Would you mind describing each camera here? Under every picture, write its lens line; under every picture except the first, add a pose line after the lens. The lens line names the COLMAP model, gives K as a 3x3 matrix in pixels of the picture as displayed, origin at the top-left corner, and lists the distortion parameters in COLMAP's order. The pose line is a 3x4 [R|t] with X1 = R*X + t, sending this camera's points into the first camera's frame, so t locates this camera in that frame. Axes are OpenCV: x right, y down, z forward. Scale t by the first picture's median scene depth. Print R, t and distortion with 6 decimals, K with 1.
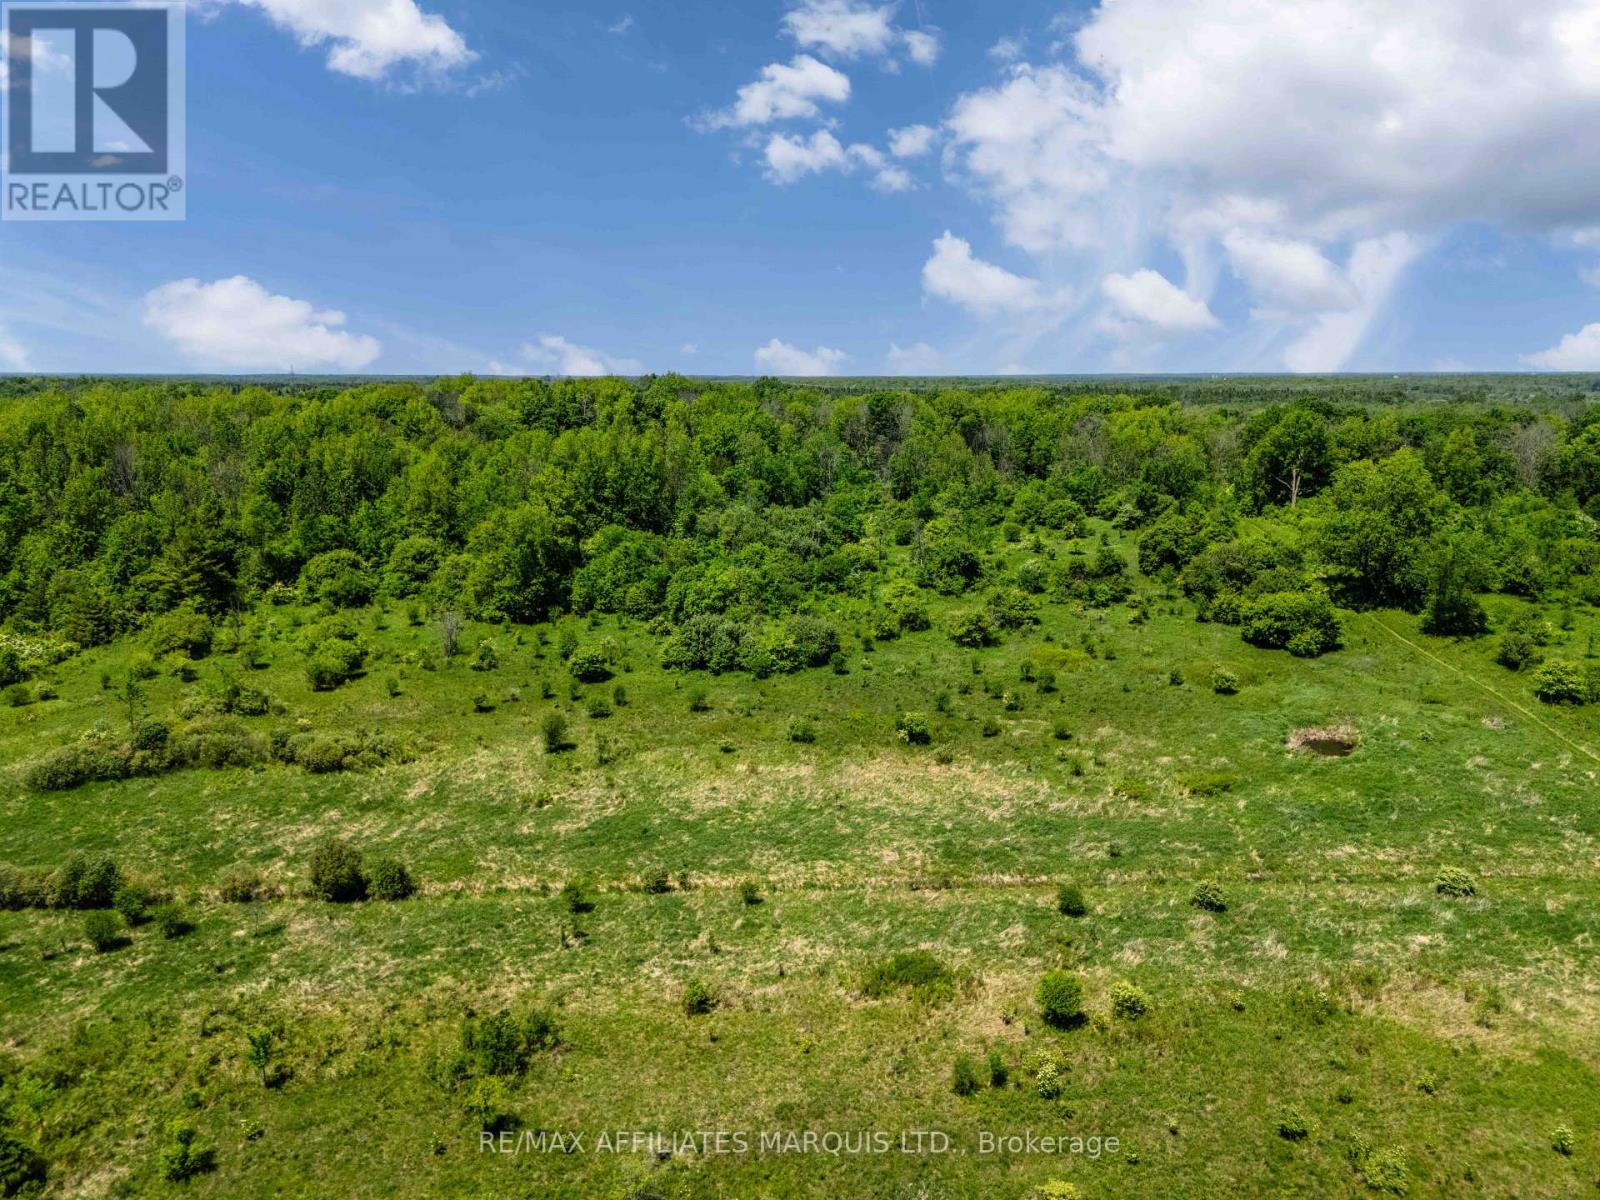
lens RADIAL K [[1199.0, 0, 800.0], [0, 1199.0, 600.0], [0, 0, 1]] dist [0.080347, -0.084427]
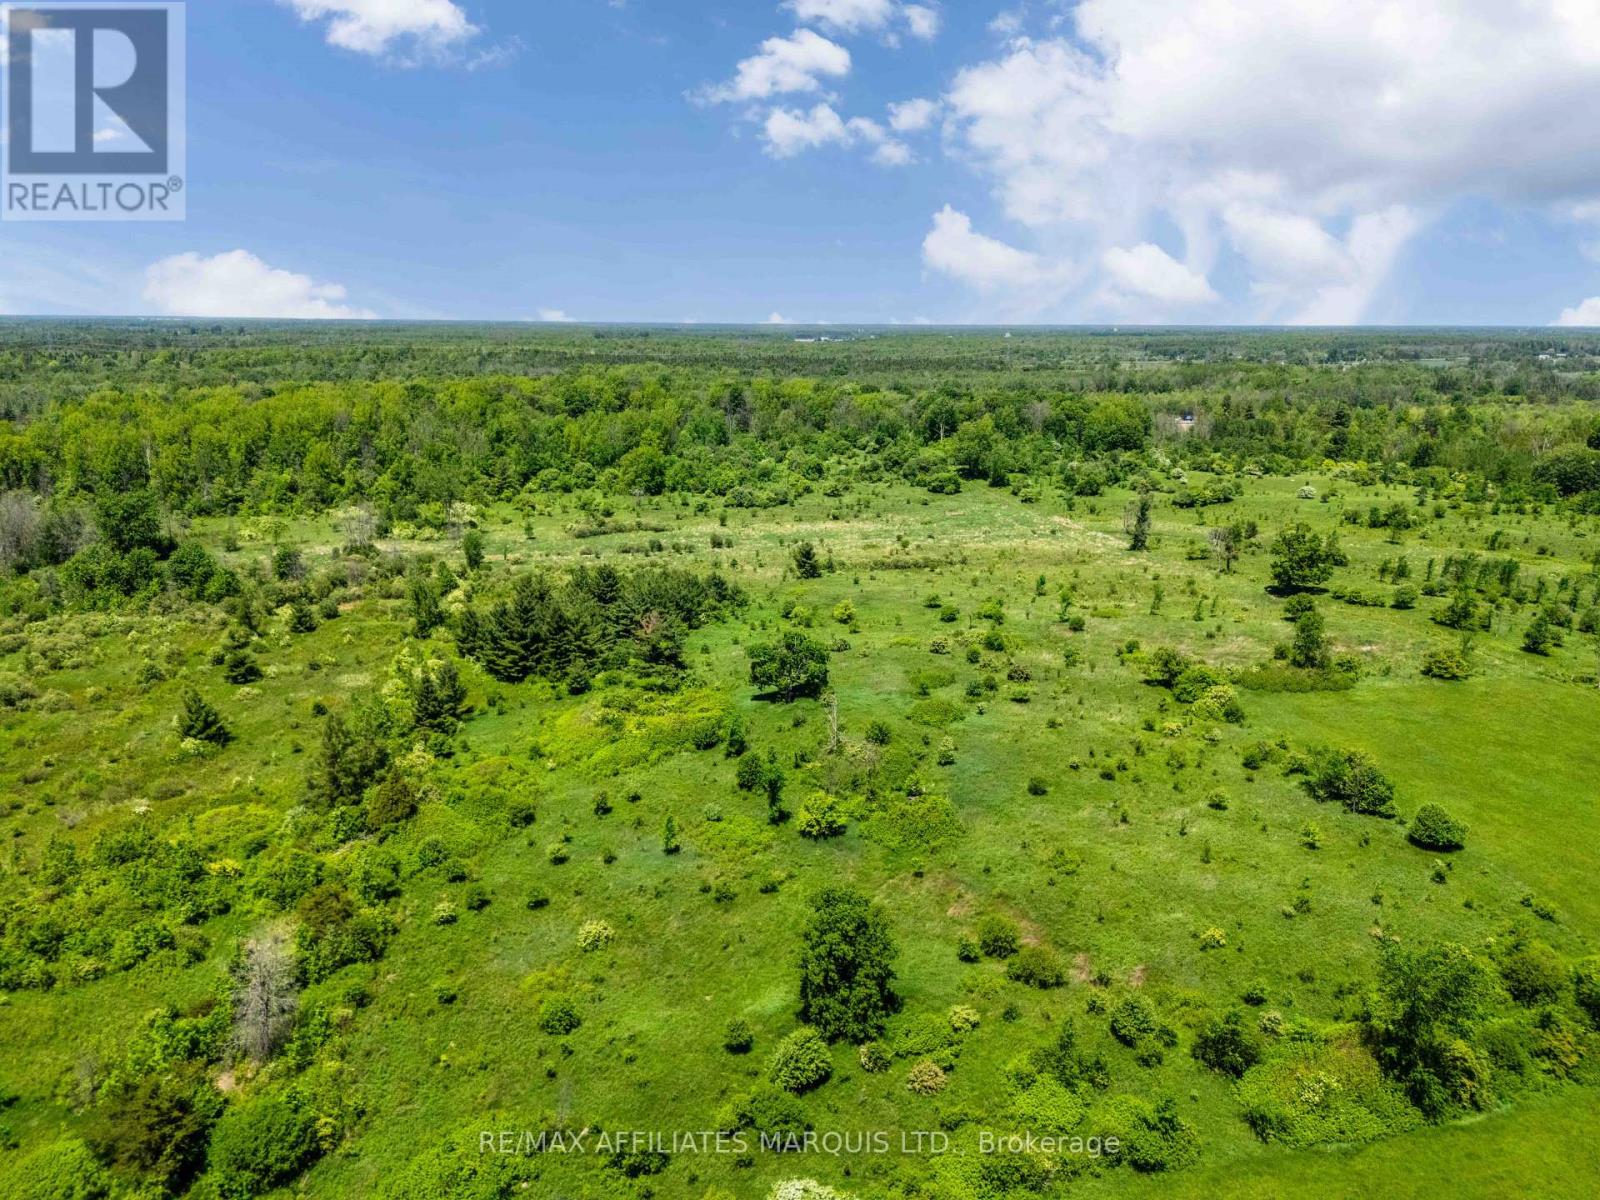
lens RADIAL K [[1186.5, 0, 804.1], [0, 1186.5, 604.9], [0, 0, 1]] dist [0.163582, -0.296644]
pose [[0.960631, -0.057160, 0.271883, -0.546252], [0.044044, 0.997563, 0.054108, 0.112534], [-0.274313, -0.040003, 0.960808, -1.275316]]
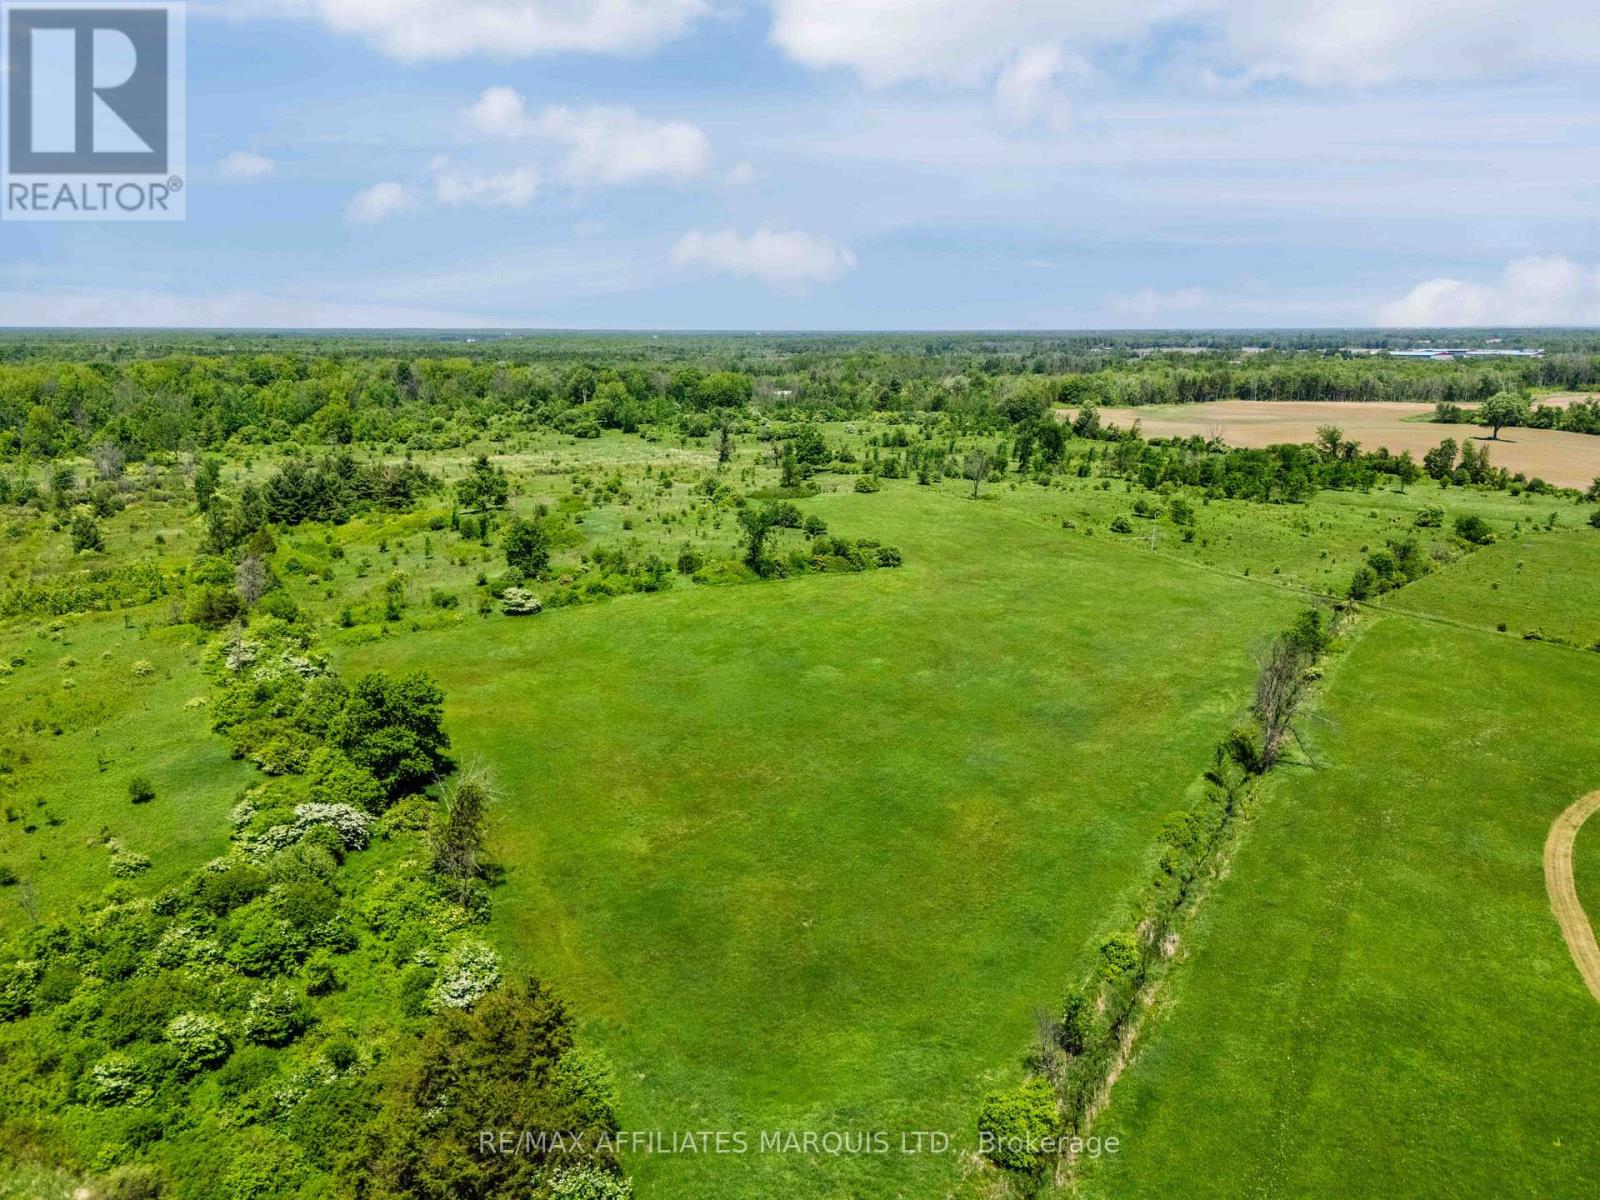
lens RADIAL K [[1199.0, 0, 800.0], [0, 1199.0, 600.0], [0, 0, 1]] dist [0.080347, -0.084427]
pose [[0.847401, -0.117995, 0.517675, -0.783765], [0.098955, 0.993009, 0.064356, 0.289015], [-0.521650, -0.003309, 0.853153, -1.925578]]
